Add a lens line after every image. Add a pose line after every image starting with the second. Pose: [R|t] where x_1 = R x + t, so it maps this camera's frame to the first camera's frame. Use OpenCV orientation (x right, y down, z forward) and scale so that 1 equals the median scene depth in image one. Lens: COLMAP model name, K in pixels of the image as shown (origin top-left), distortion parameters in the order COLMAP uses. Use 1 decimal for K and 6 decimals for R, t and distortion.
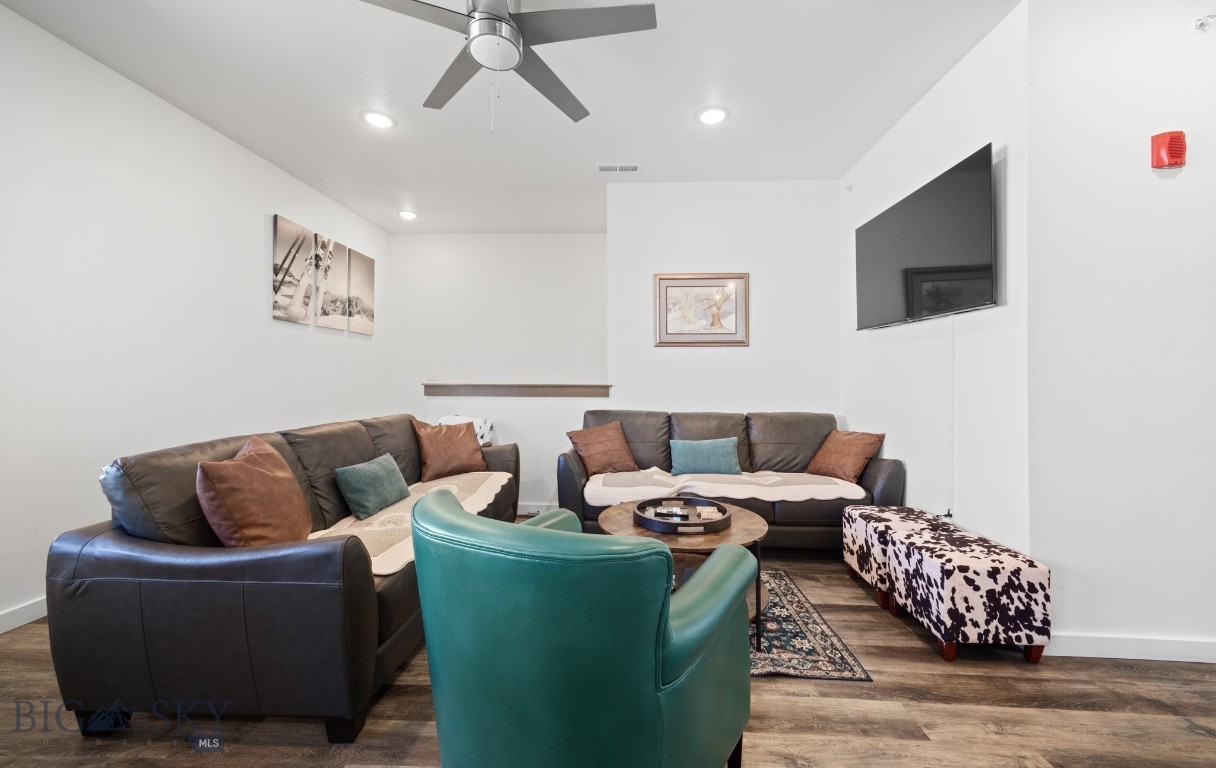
lens RADIAL K [[466.6, 0, 610.2], [0, 466.6, 377.9], [0, 0, 1]] dist [0.008413, -0.001646]
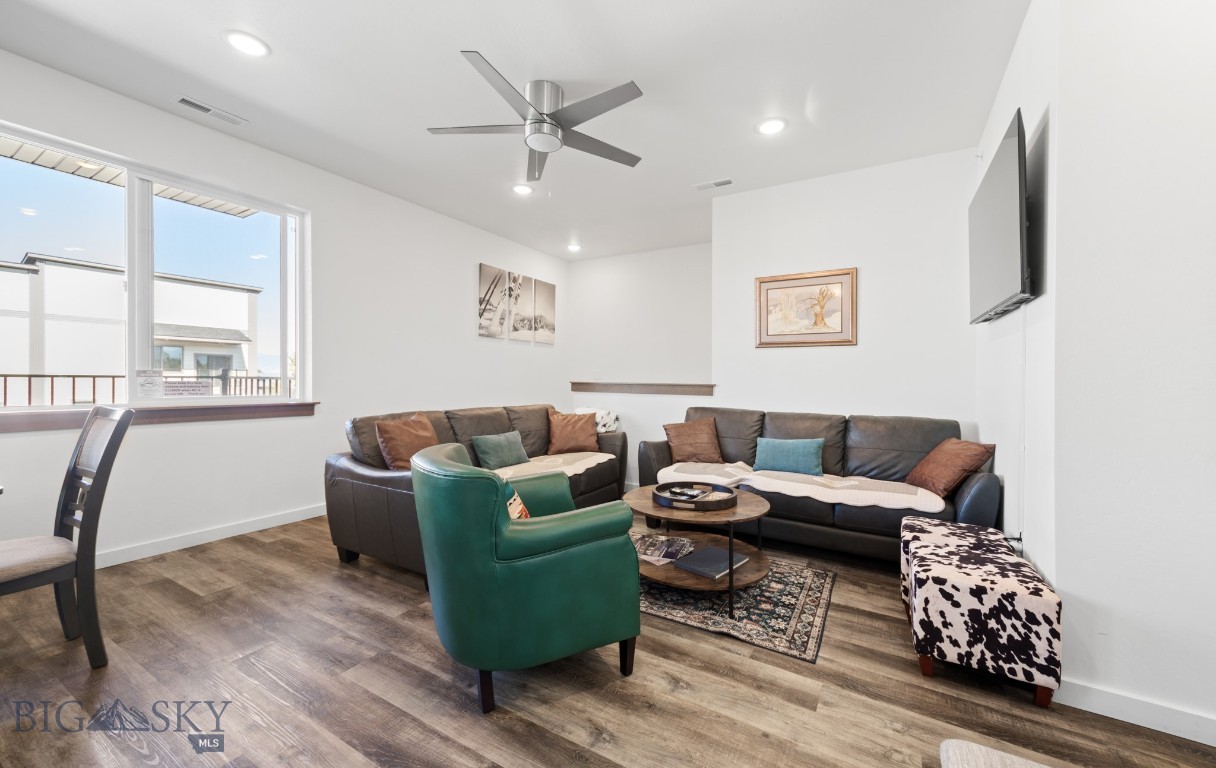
lens RADIAL K [[466.6, 0, 612.0], [0, 466.6, 380.8], [0, 0, 1]] dist [0.008413, -0.001646]
pose [[0.882284, 0.007059, -0.470664, 0.416850], [-0.005039, 0.999972, 0.005551, 0.002464], [0.470690, -0.002526, 0.882295, -0.094912]]
